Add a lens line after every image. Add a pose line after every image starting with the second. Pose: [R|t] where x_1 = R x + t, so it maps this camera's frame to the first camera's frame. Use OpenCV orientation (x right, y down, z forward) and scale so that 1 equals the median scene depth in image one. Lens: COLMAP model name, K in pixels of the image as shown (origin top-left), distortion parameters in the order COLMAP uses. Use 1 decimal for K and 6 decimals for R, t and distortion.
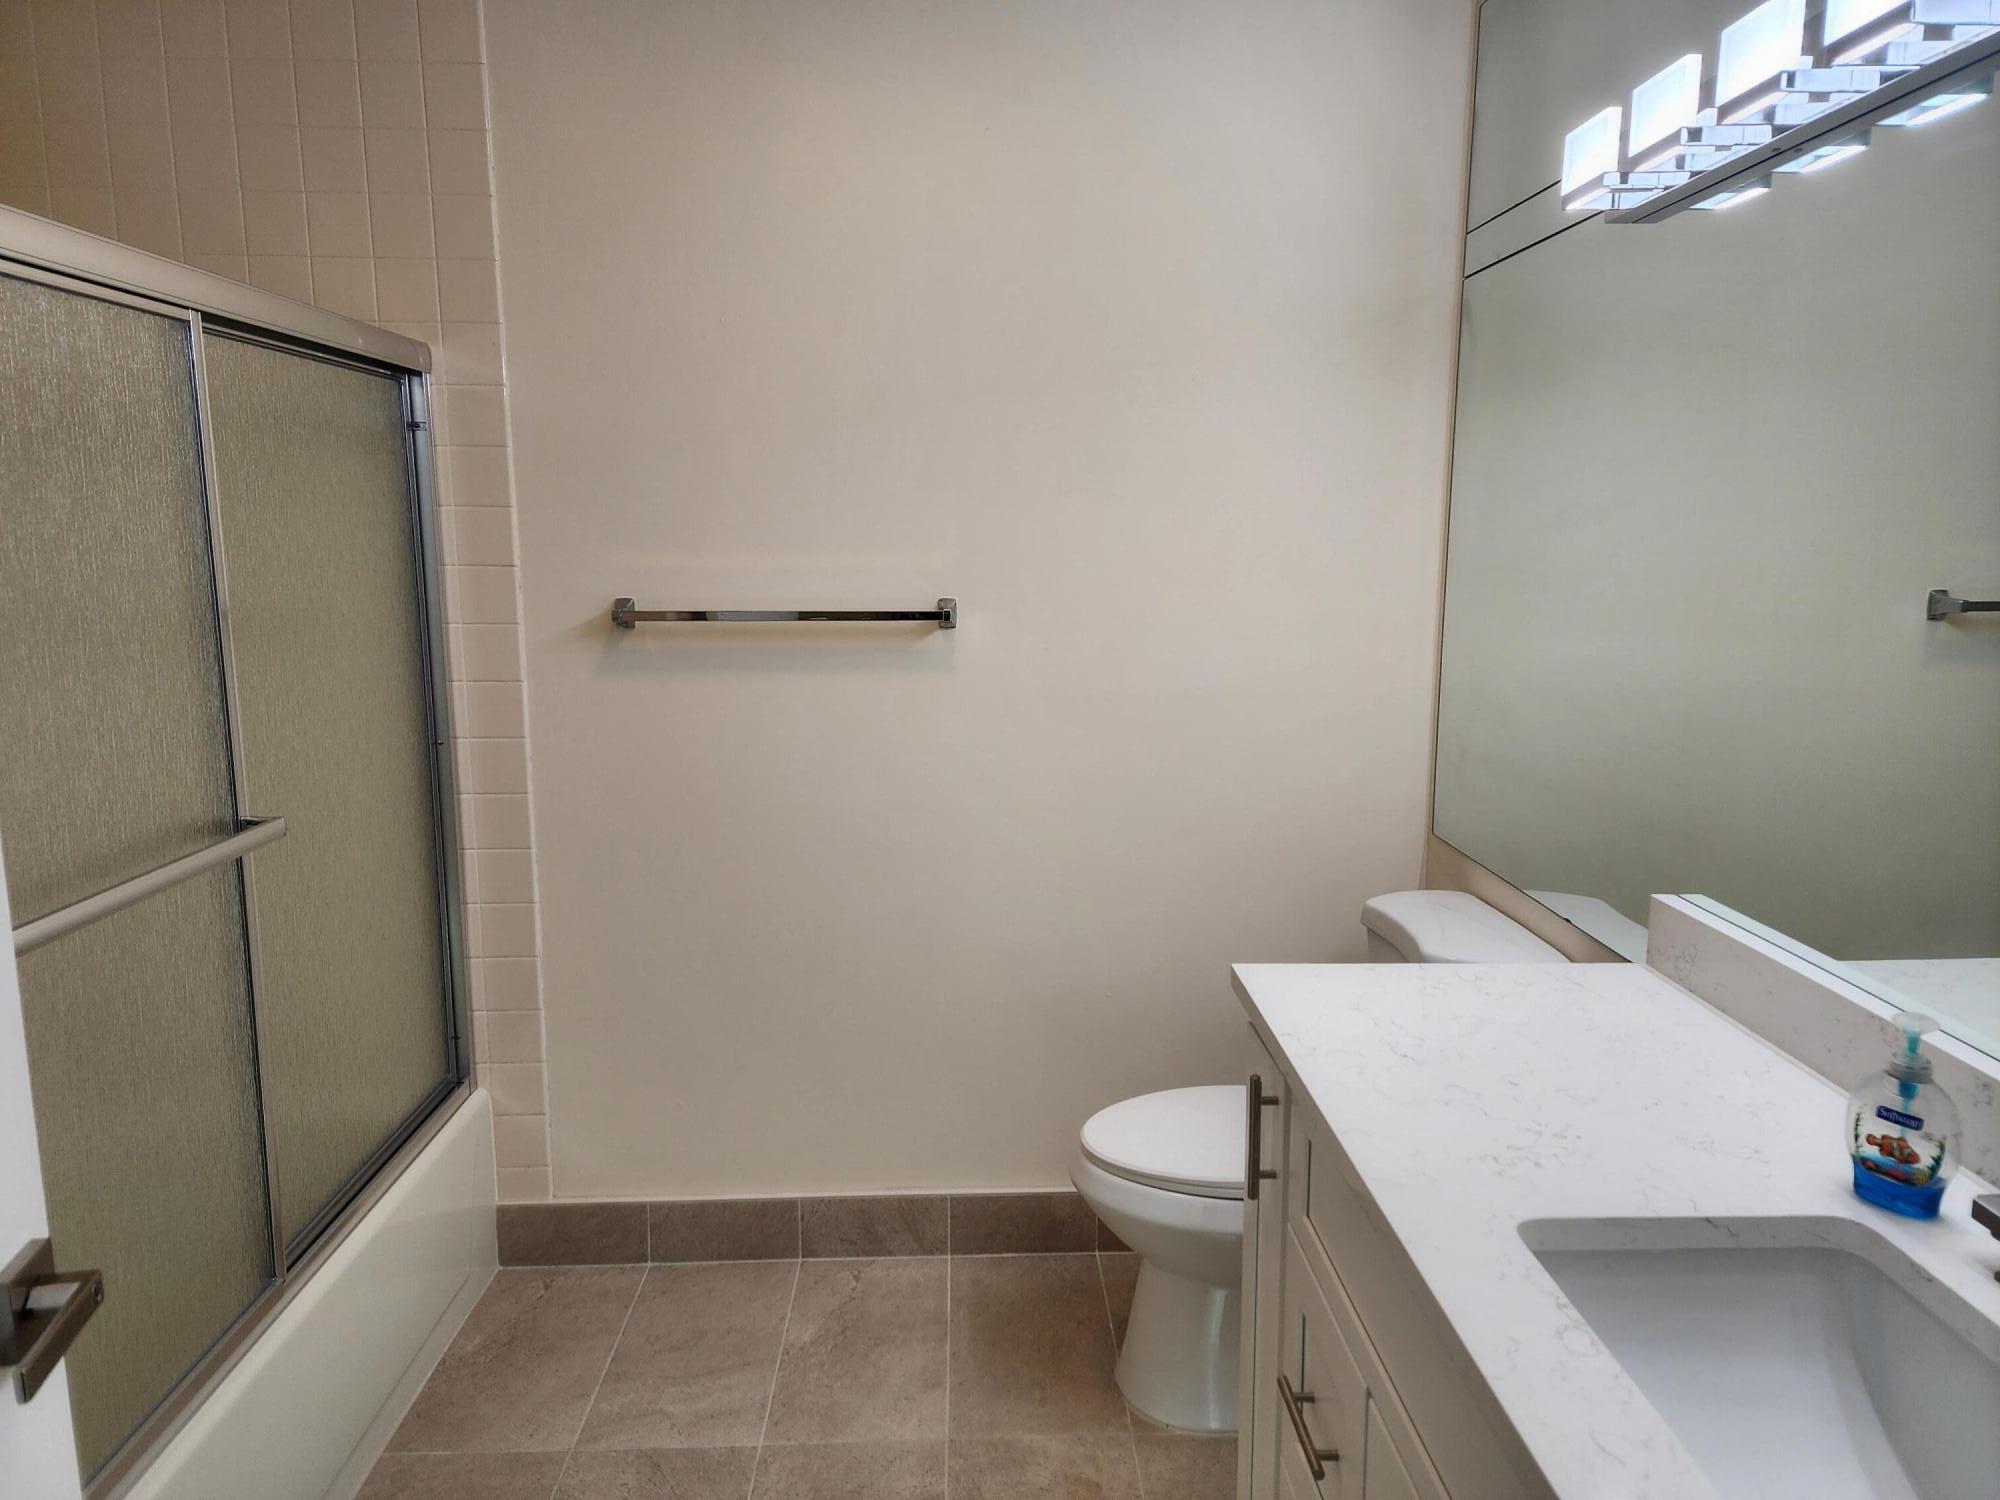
lens RADIAL K [[1349.4, 0, 1002.6], [0, 1349.4, 744.8], [0, 0, 1]] dist [0.098499, -0.096653]
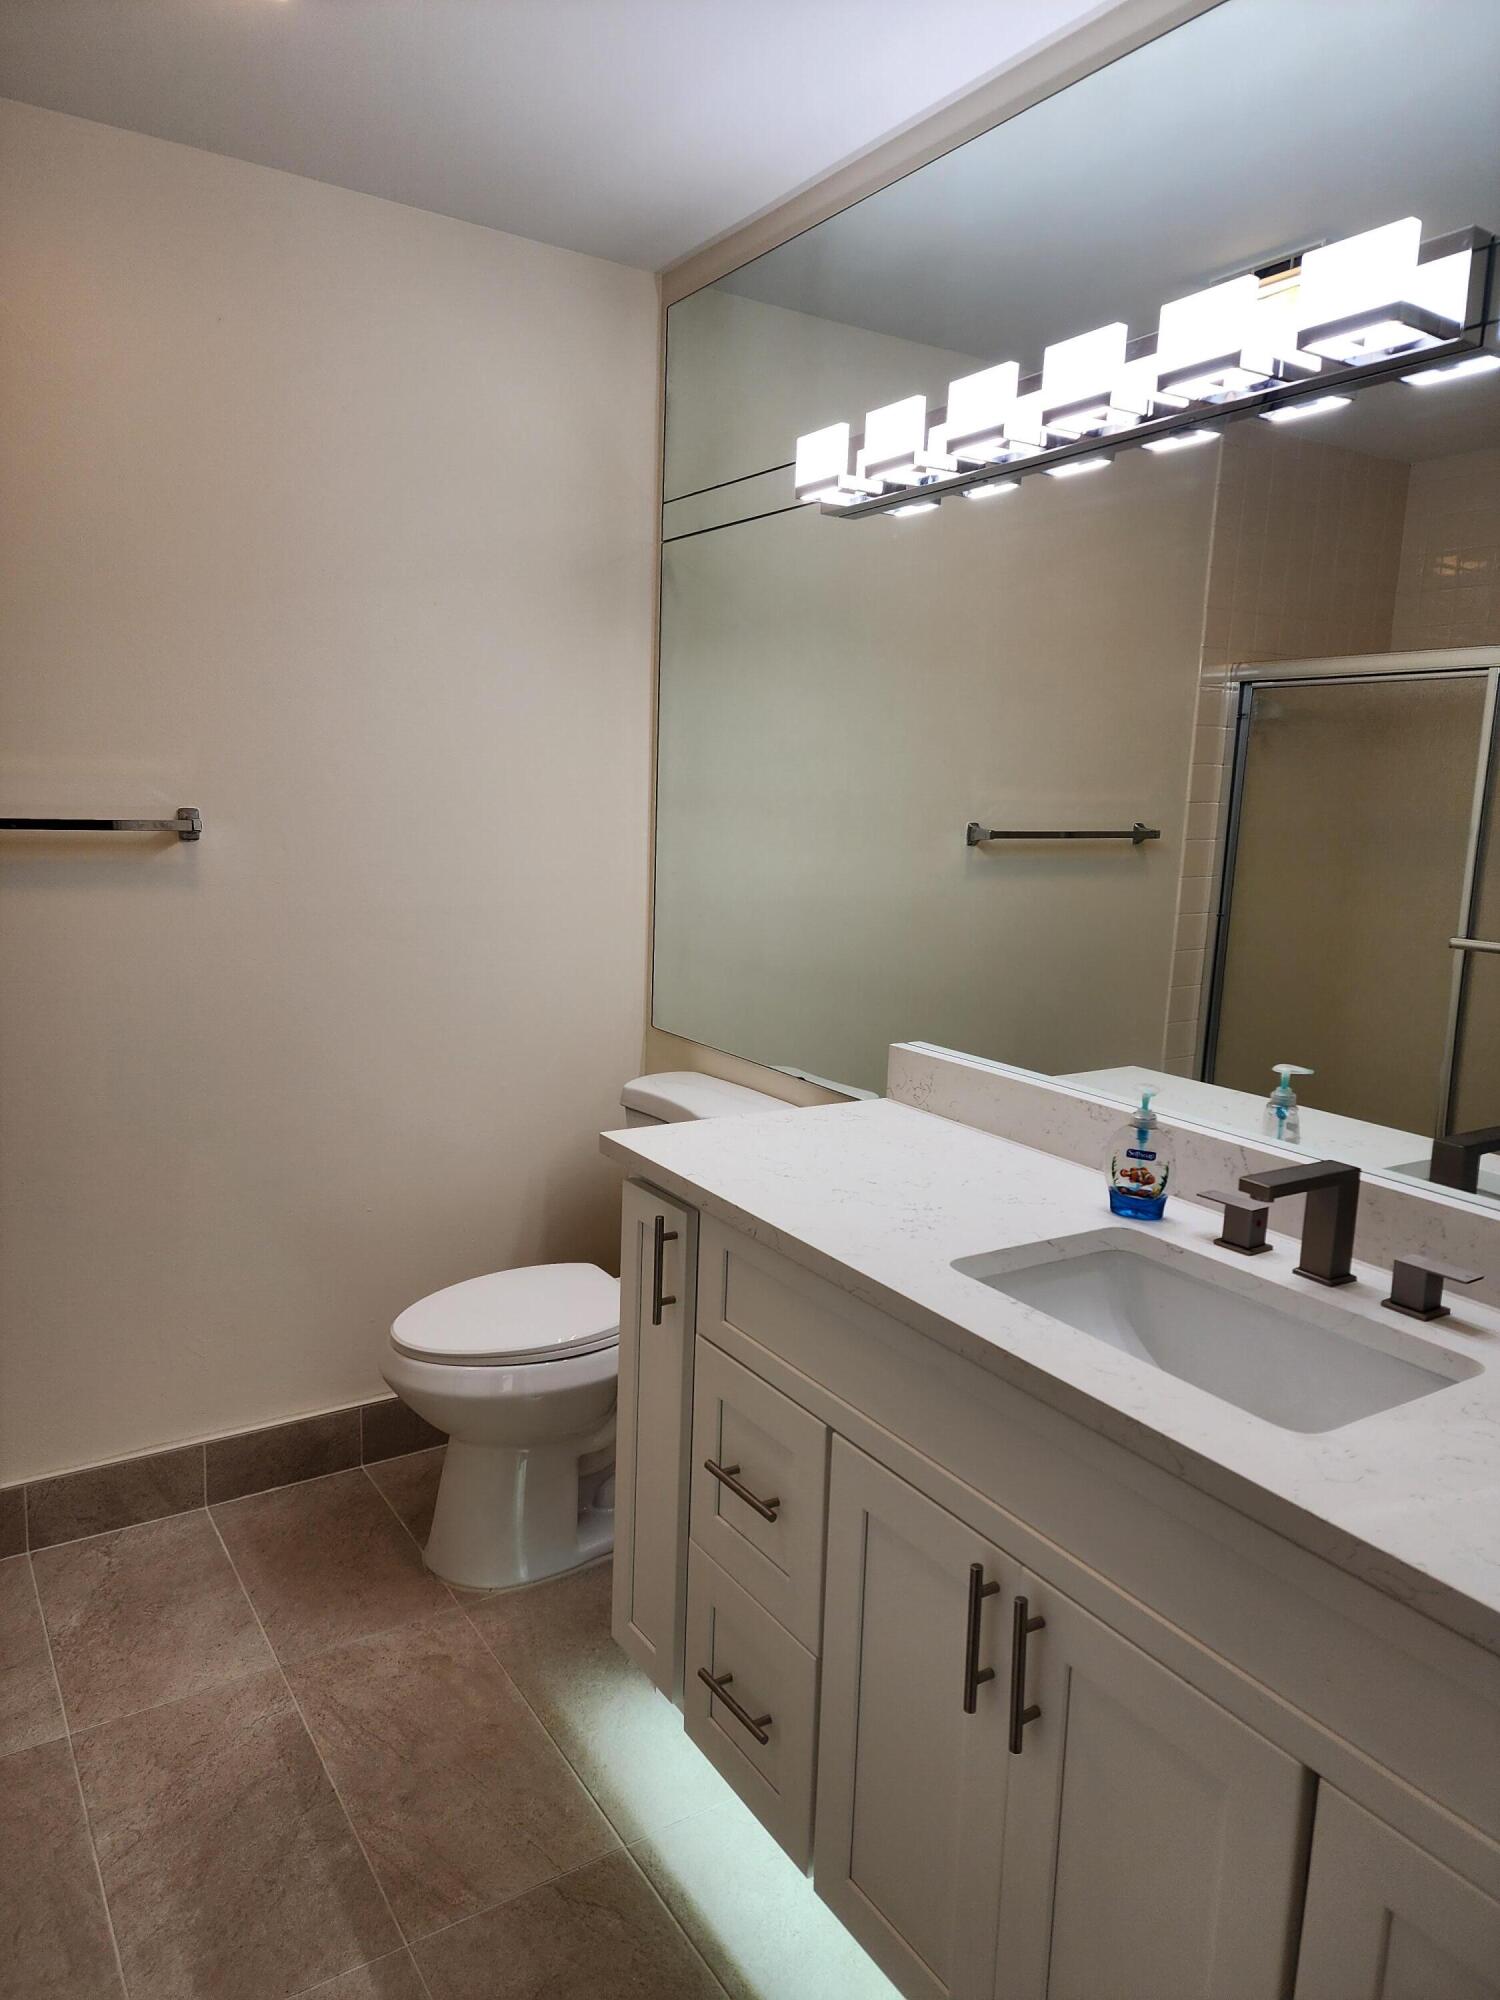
lens RADIAL K [[1349.4, 0, 750.0], [0, 1349.4, 1000.0], [0, 0, 1]] dist [0.098499, -0.096653]
pose [[0.851933, -0.051199, 0.521142, -0.240684], [0.048390, 0.998648, 0.019006, 0.029150], [-0.521410, 0.009026, 0.853258, -0.015311]]
